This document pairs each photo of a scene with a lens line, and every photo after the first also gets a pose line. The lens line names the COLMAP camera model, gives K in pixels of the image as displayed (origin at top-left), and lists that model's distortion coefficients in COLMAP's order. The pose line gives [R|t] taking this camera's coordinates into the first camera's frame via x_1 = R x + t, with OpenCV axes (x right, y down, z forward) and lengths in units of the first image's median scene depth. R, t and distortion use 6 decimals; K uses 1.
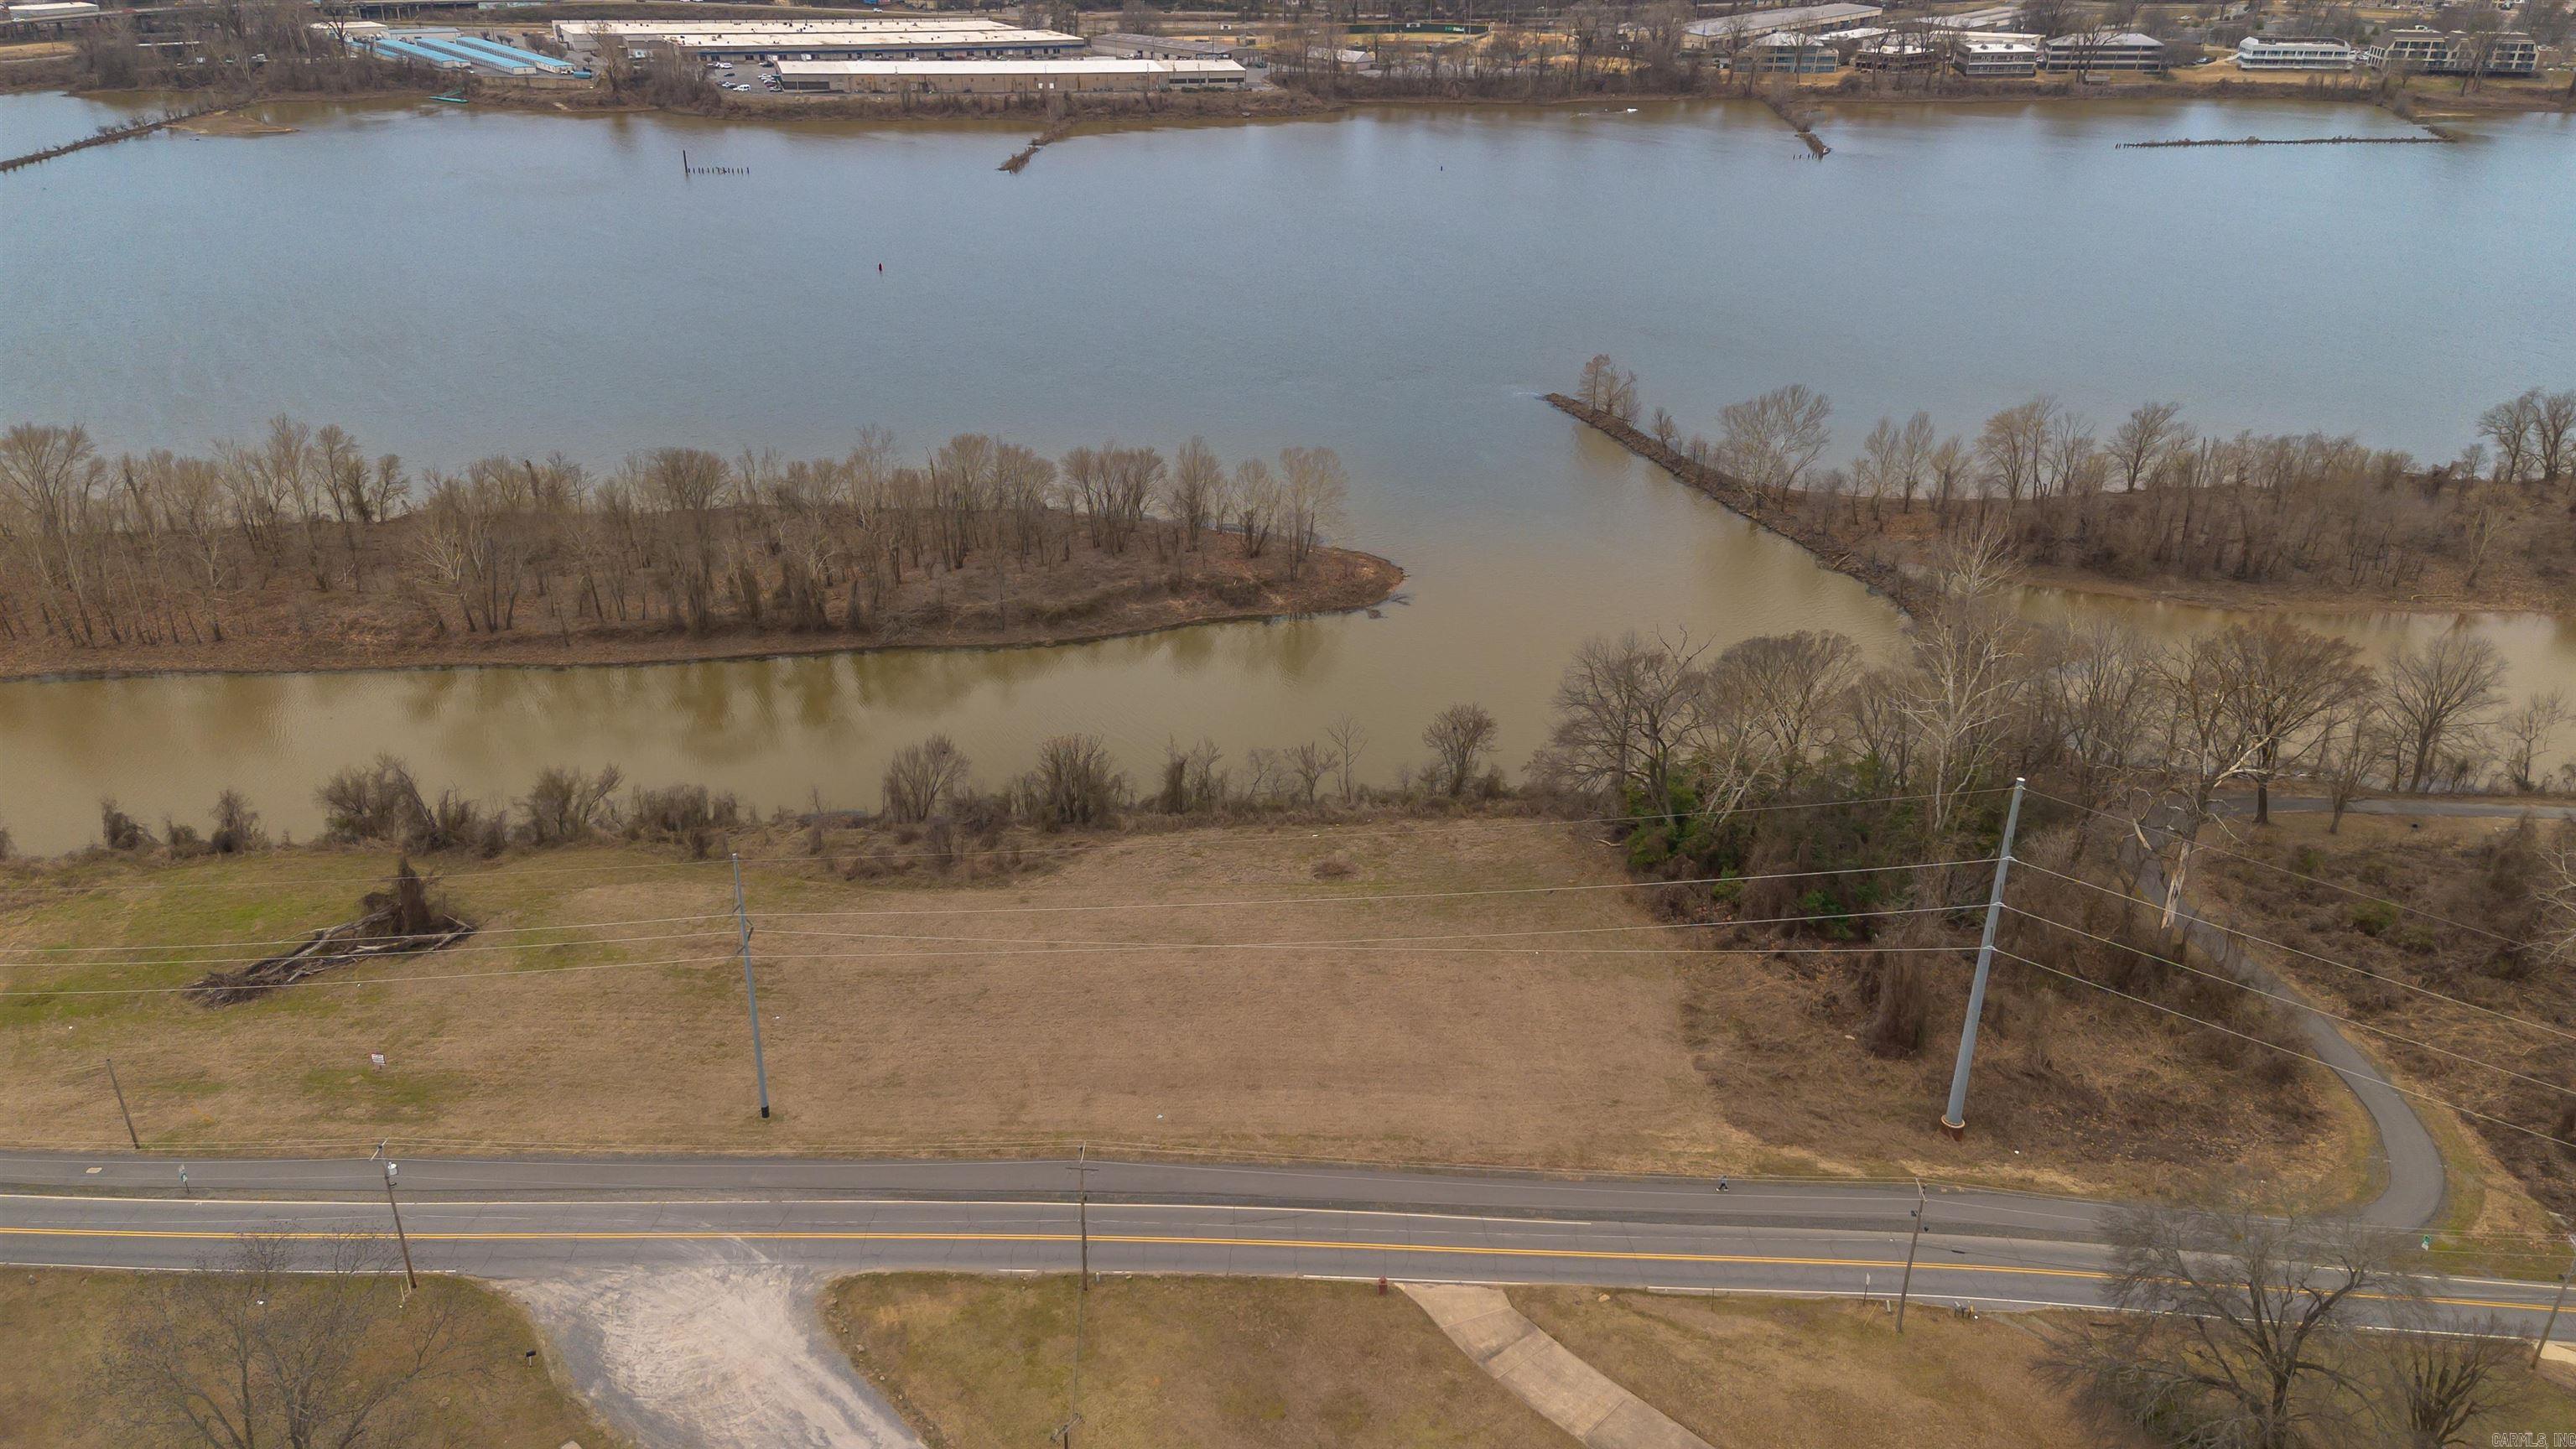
lens RADIAL K [[1783.3, 0, 1288.0], [0, 1783.3, 724.5], [0, 0, 1]] dist [0.324012, -0.344586]
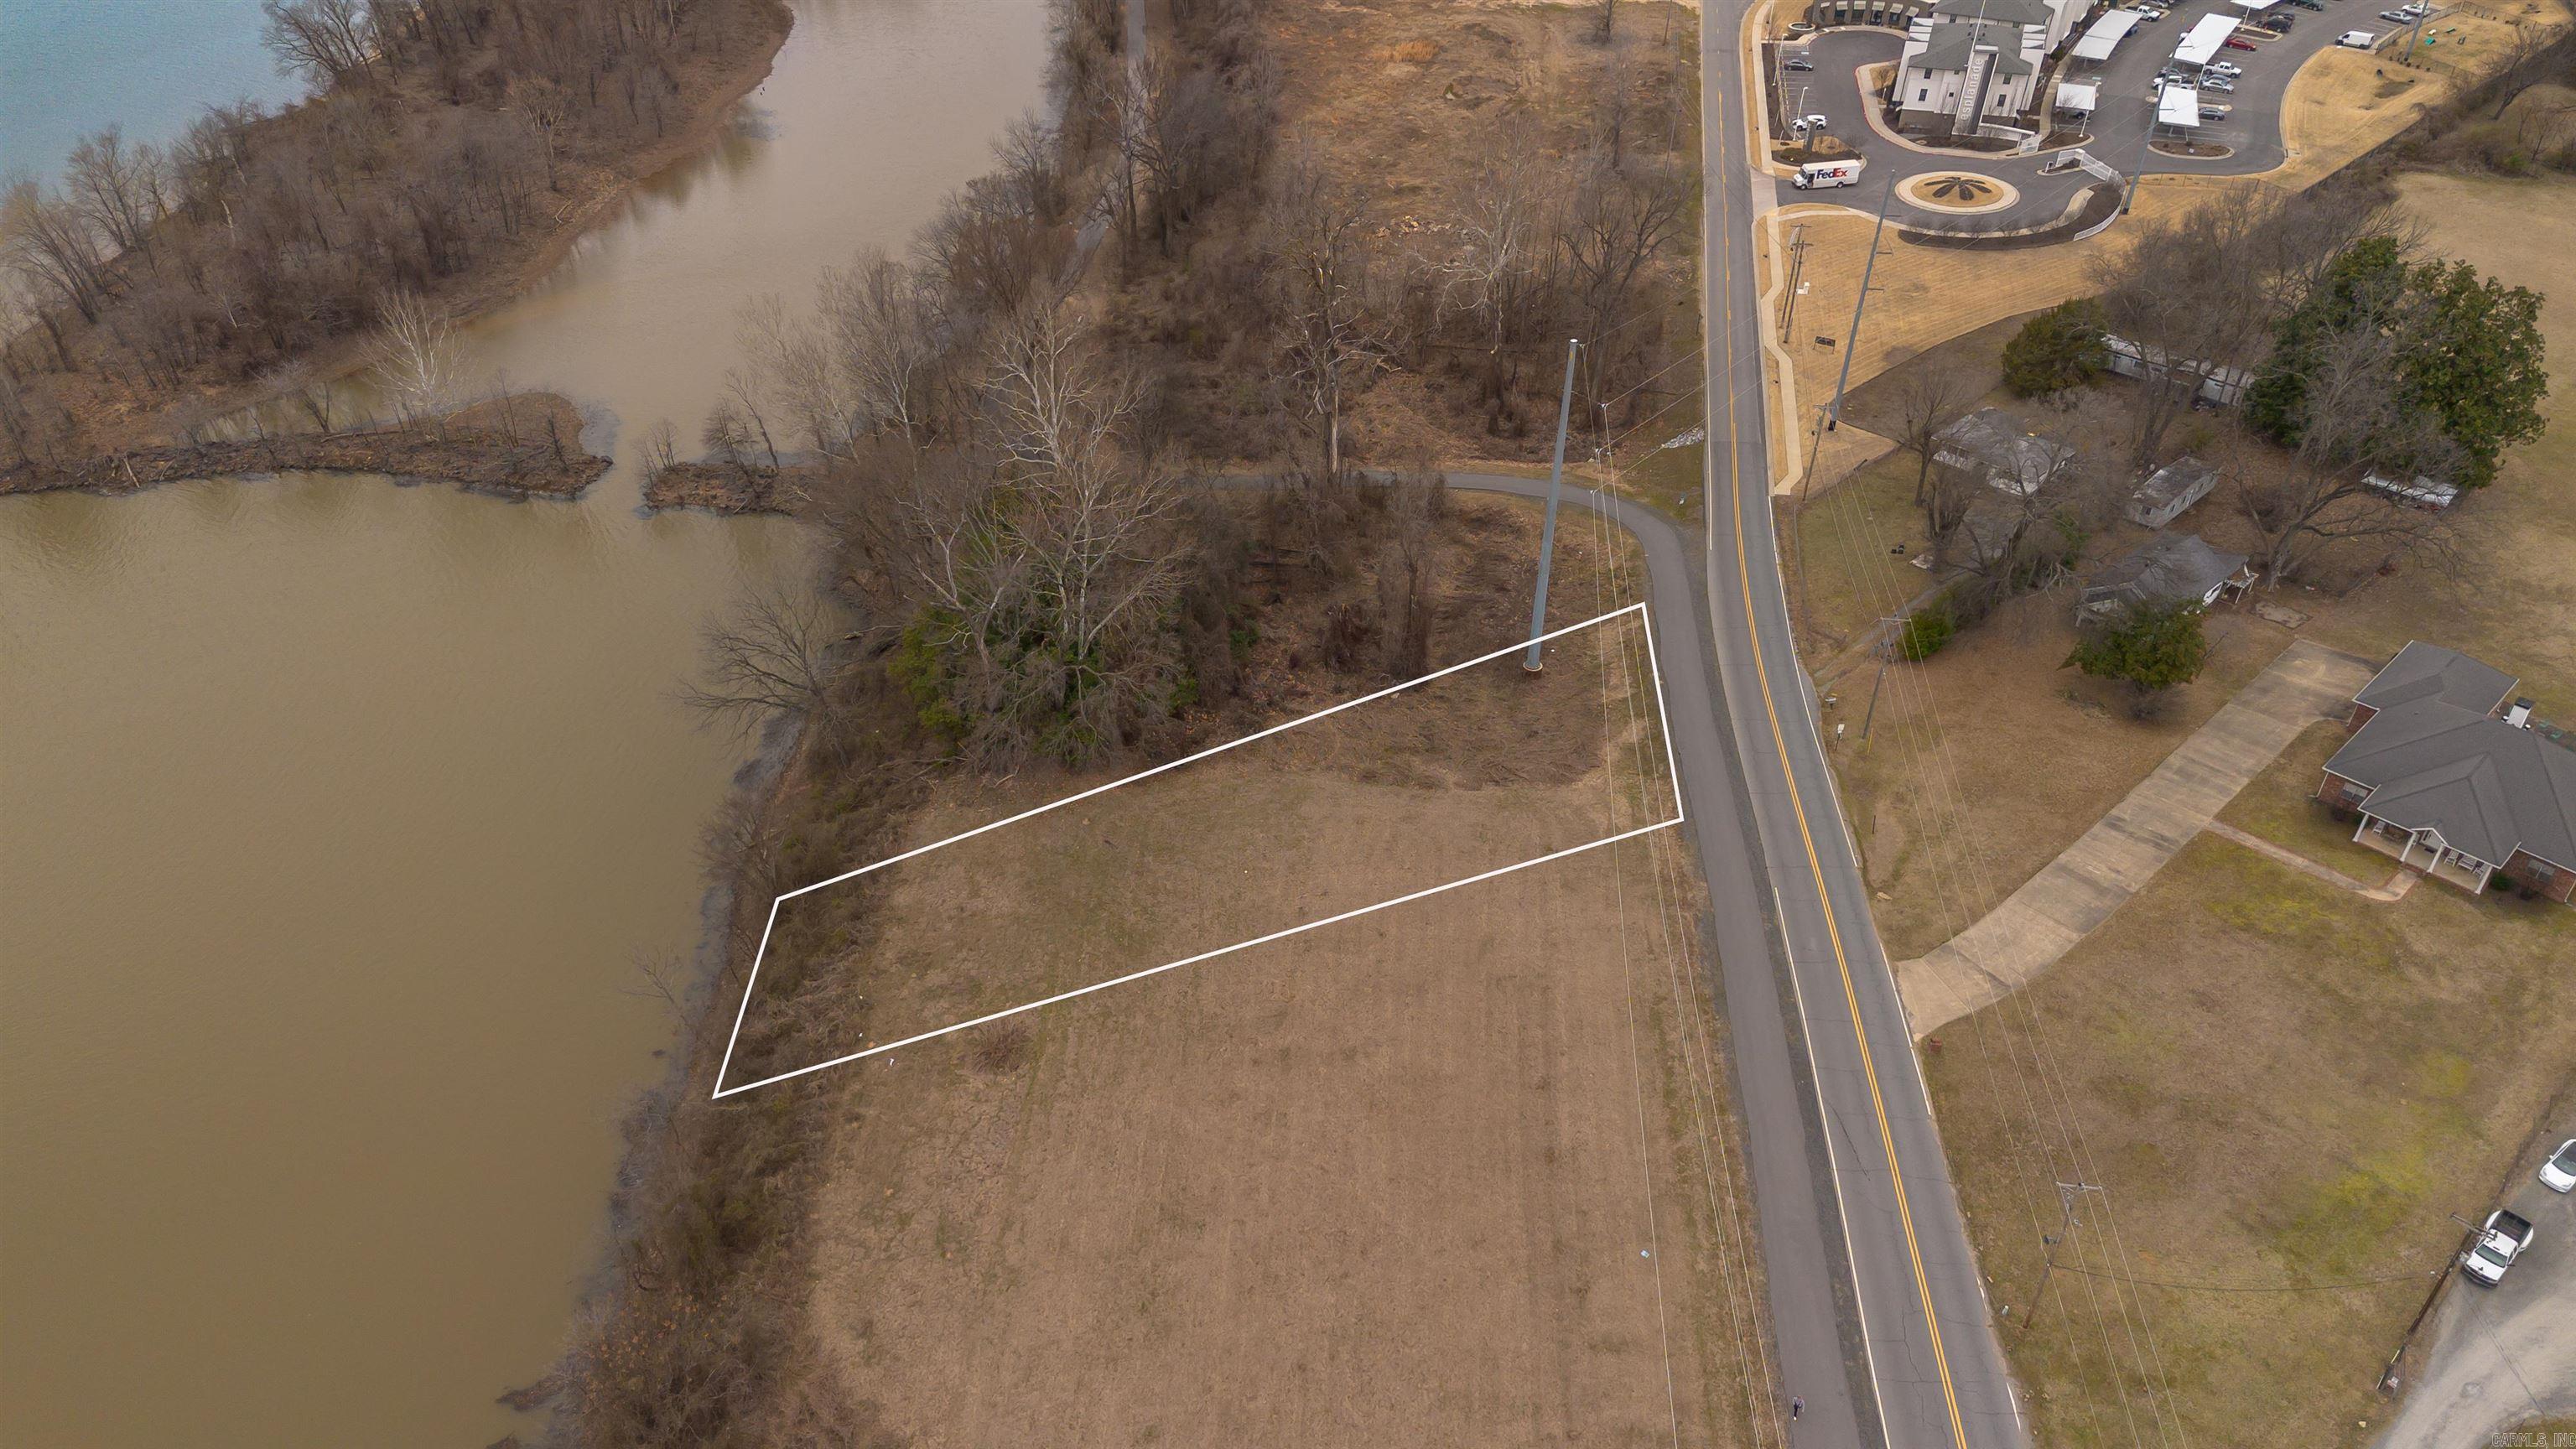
lens RADIAL K [[1783.3, 0, 1288.0], [0, 1783.3, 724.5], [0, 0, 1]] dist [0.324012, -0.344586]
pose [[0.065085, -0.598772, 0.798271, -0.449800], [0.424774, 0.740495, 0.520802, -0.322448], [-0.902957, 0.305188, 0.302538, 0.683538]]
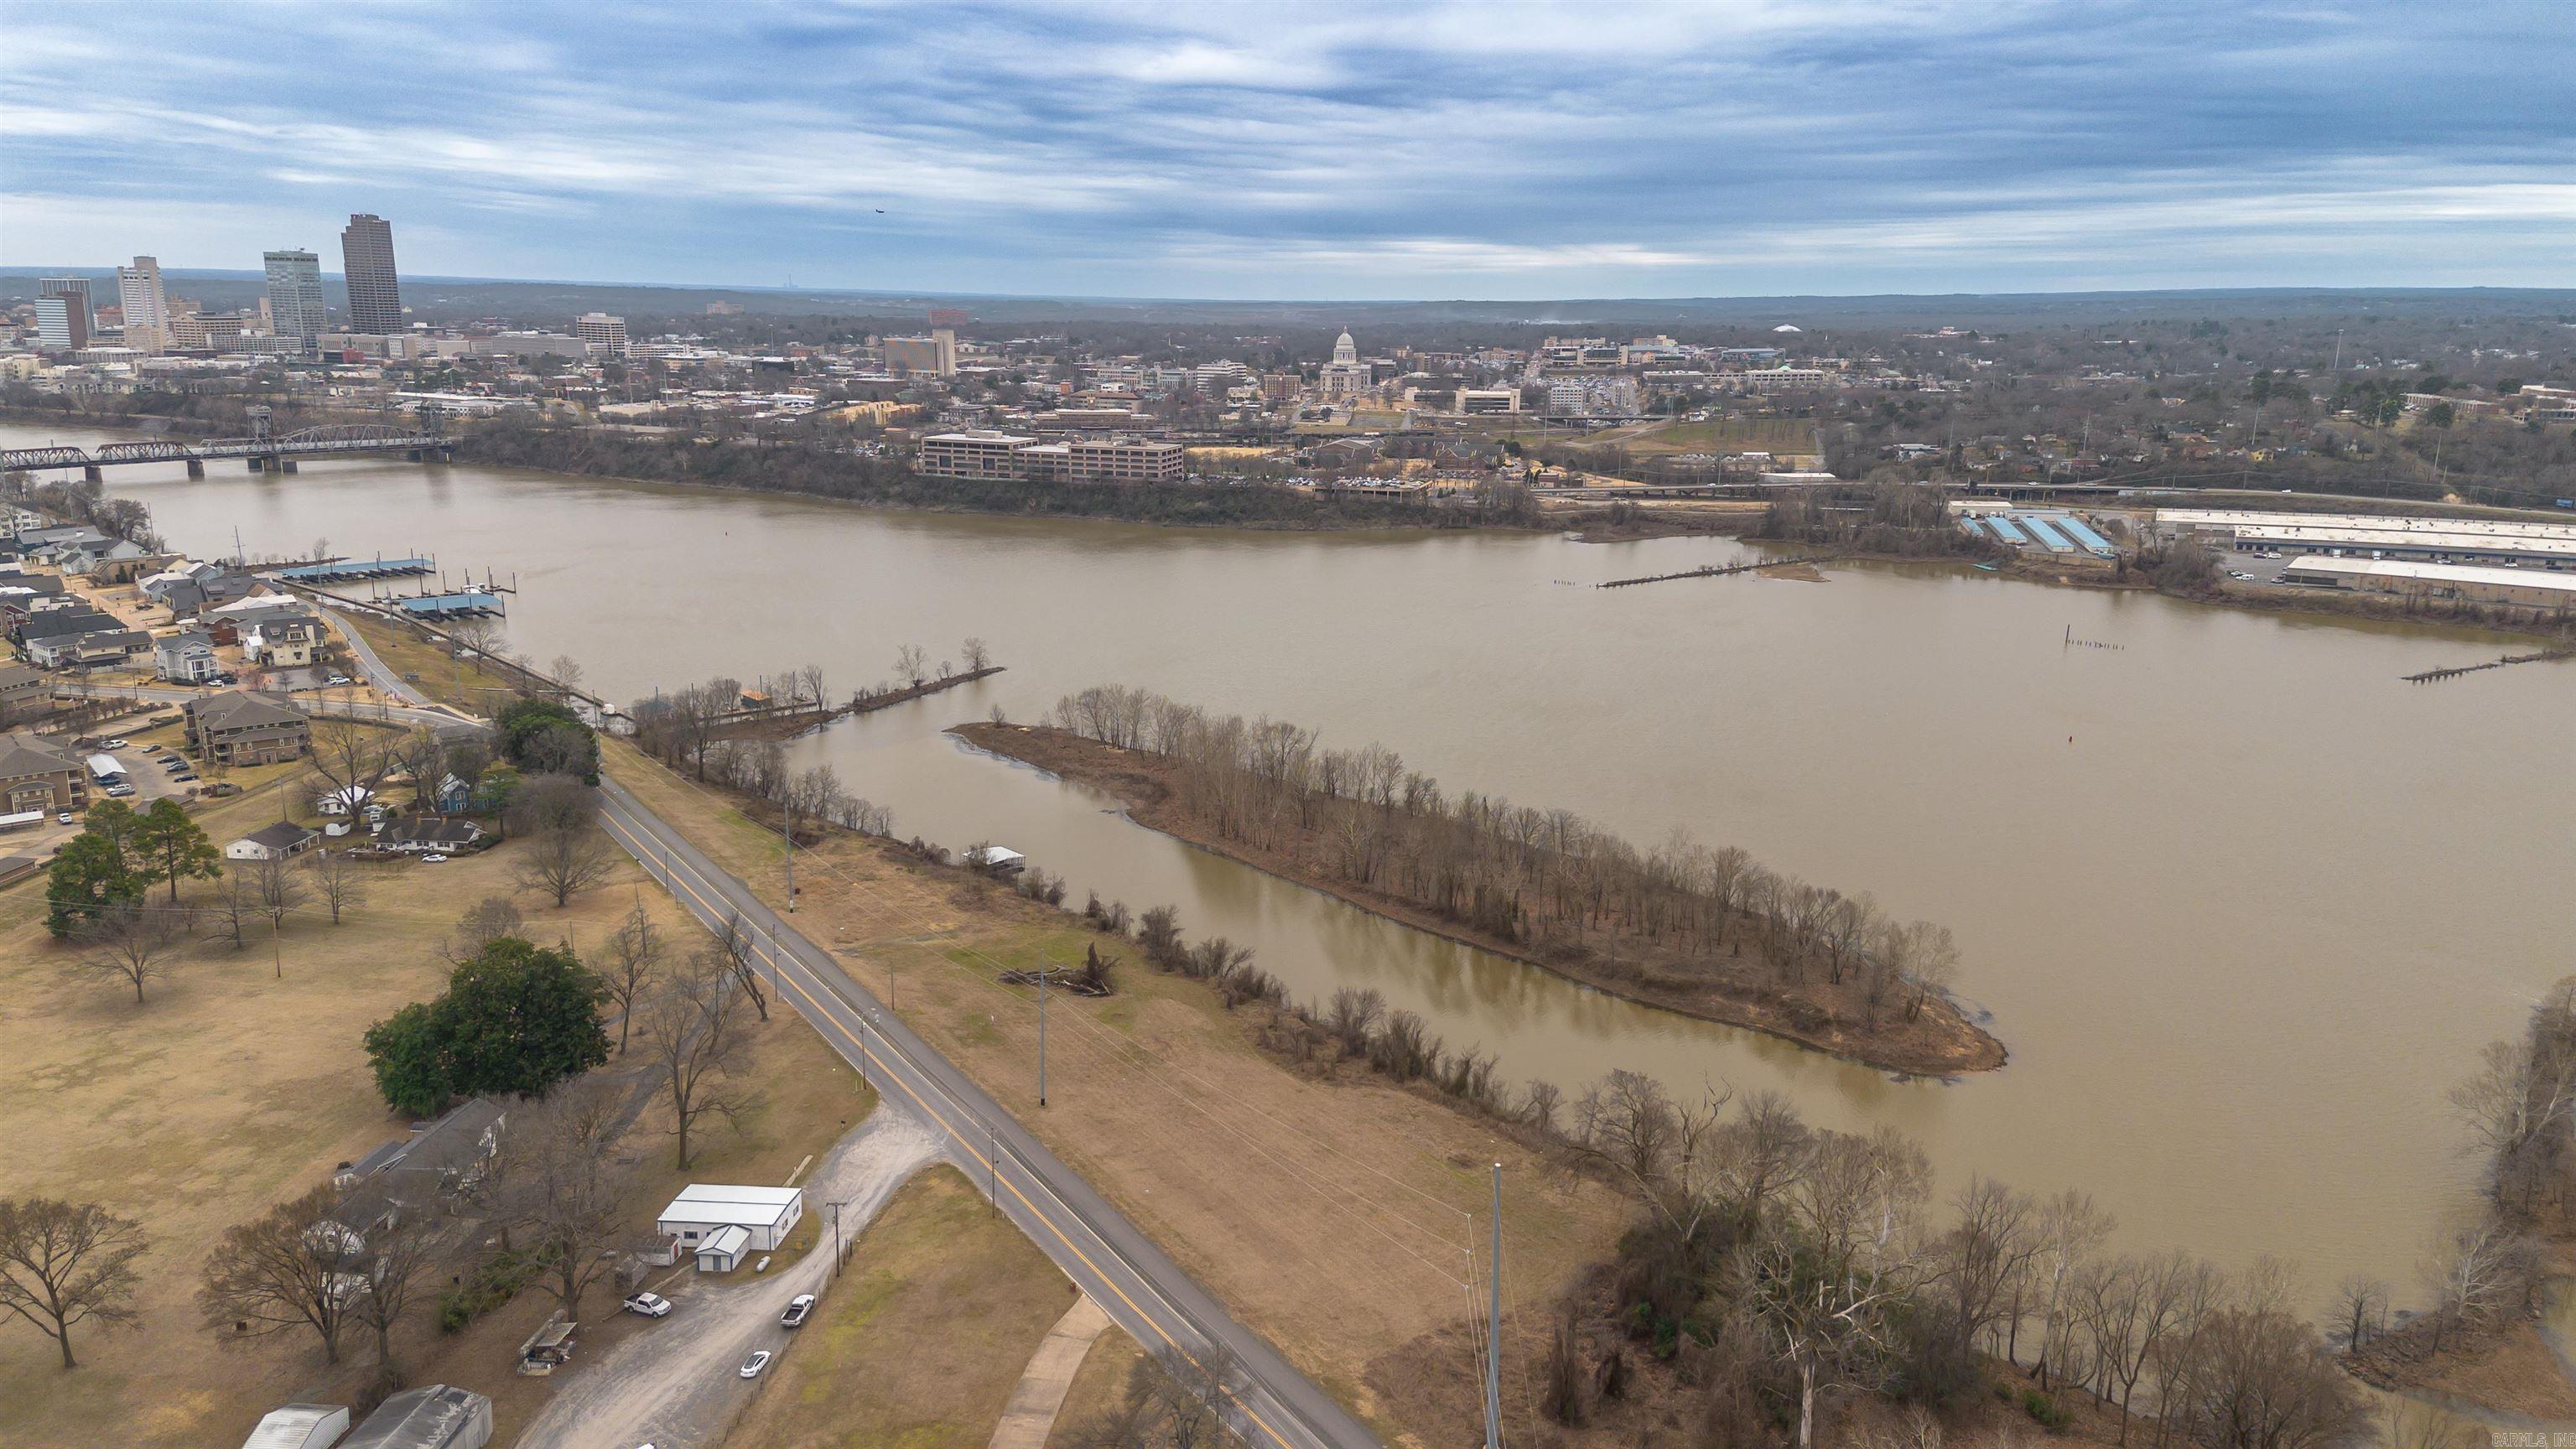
lens RADIAL K [[1783.3, 0, 1288.0], [0, 1783.3, 724.5], [0, 0, 1]] dist [0.324012, -0.344586]
pose [[0.579235, 0.185005, -0.793889, 0.995650], [-0.354291, 0.934246, -0.040784, -0.124262], [0.734142, 0.304891, 0.606693, -0.021367]]
